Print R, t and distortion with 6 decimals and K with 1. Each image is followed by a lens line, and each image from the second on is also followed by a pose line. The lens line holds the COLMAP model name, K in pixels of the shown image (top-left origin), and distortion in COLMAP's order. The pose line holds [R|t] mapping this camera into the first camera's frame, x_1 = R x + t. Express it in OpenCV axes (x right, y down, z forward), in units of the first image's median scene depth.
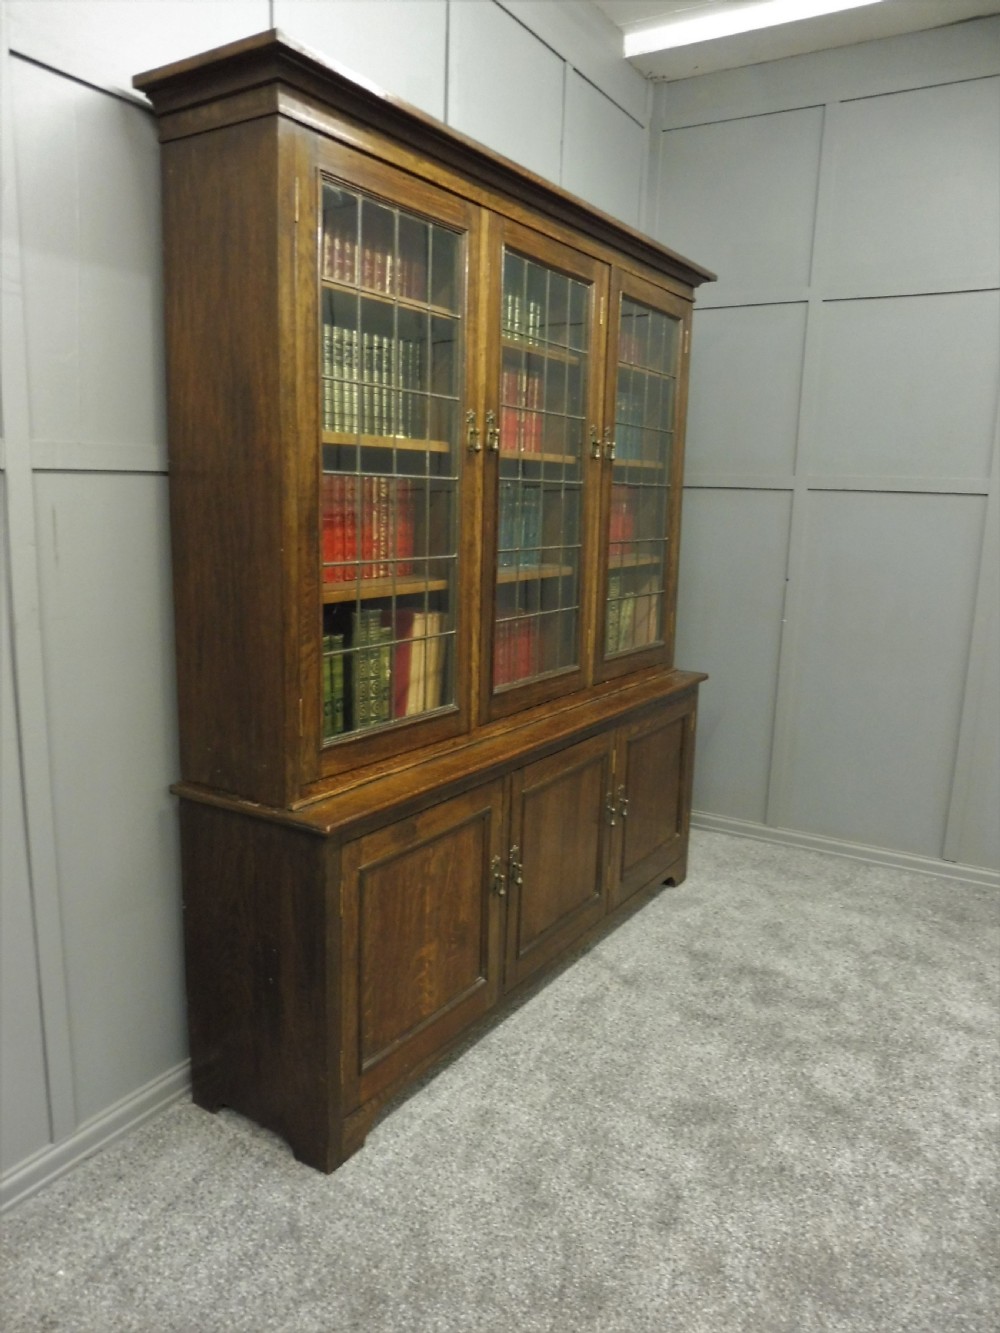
lens RADIAL K [[956.3, 0, 482.3], [0, 956.3, 661.7], [0, 0, 1]] dist [-0.050766, 0.006135]
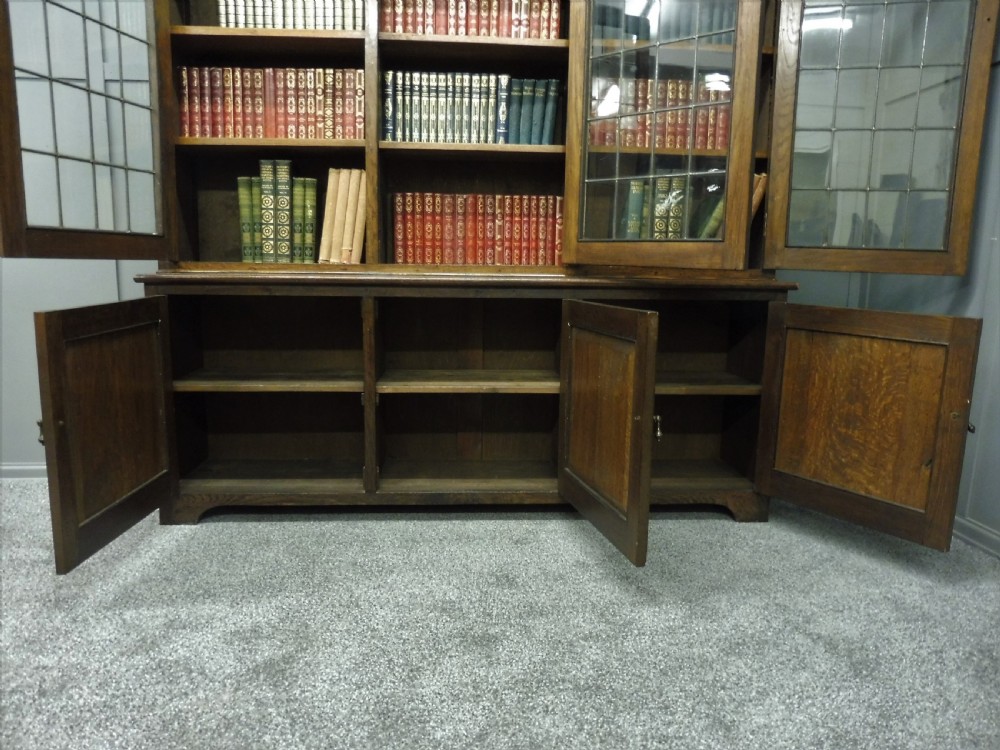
lens RADIAL K [[717.4, 0, 505.7], [0, 717.4, 378.3], [0, 0, 1]] dist [-0.050766, 0.006135]
pose [[0.607422, 0.113214, -0.786270, 0.918807], [-0.142105, 0.989312, 0.032668, 0.177523], [0.781565, 0.091889, 0.617019, 0.633042]]
